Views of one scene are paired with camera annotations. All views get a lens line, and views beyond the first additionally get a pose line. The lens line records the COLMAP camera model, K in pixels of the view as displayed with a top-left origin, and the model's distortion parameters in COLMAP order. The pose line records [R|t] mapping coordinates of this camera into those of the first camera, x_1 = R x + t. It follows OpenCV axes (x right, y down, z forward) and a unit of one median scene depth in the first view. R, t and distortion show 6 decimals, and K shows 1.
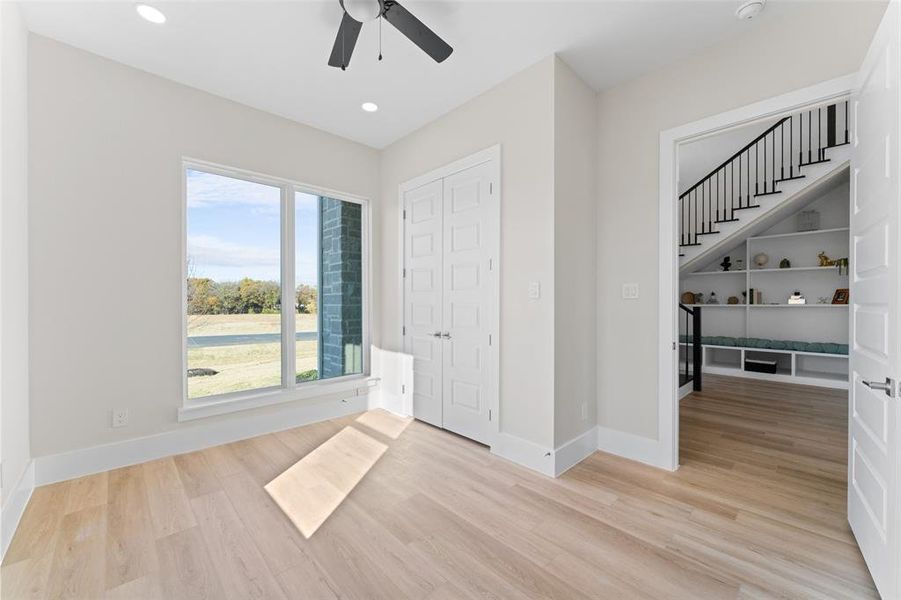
lens RADIAL K [[360.6, 0, 442.9], [0, 360.6, 302.2], [0, 0, 1]] dist [-0.002075, -0.000041]
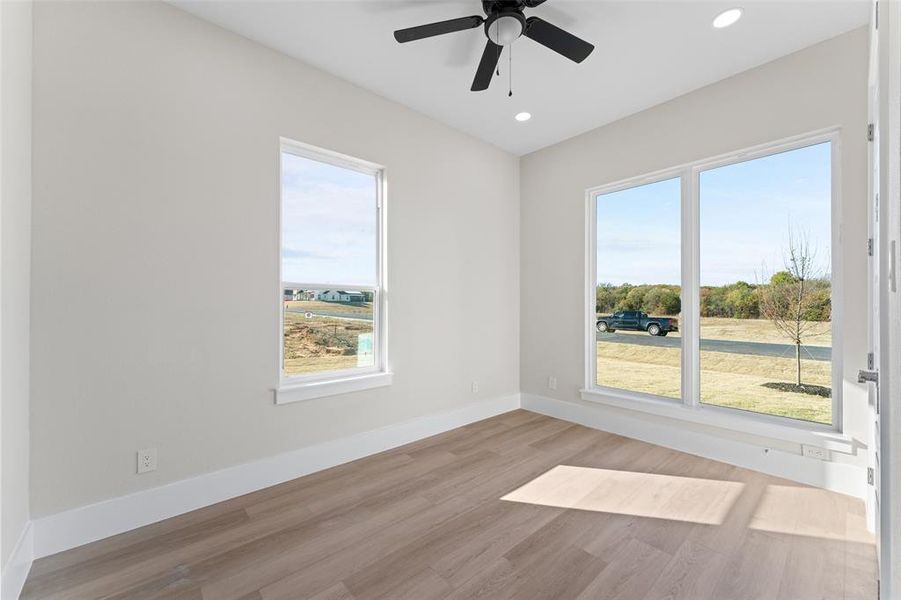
lens RADIAL K [[360.6, 0, 448.1], [0, 360.6, 306.2], [0, 0, 1]] dist [-0.002075, -0.000041]
pose [[-0.028088, 0.003406, -0.999600, 0.365829], [0.005232, 0.999981, 0.003260, -0.003757], [0.999592, -0.005138, -0.028105, 0.368163]]
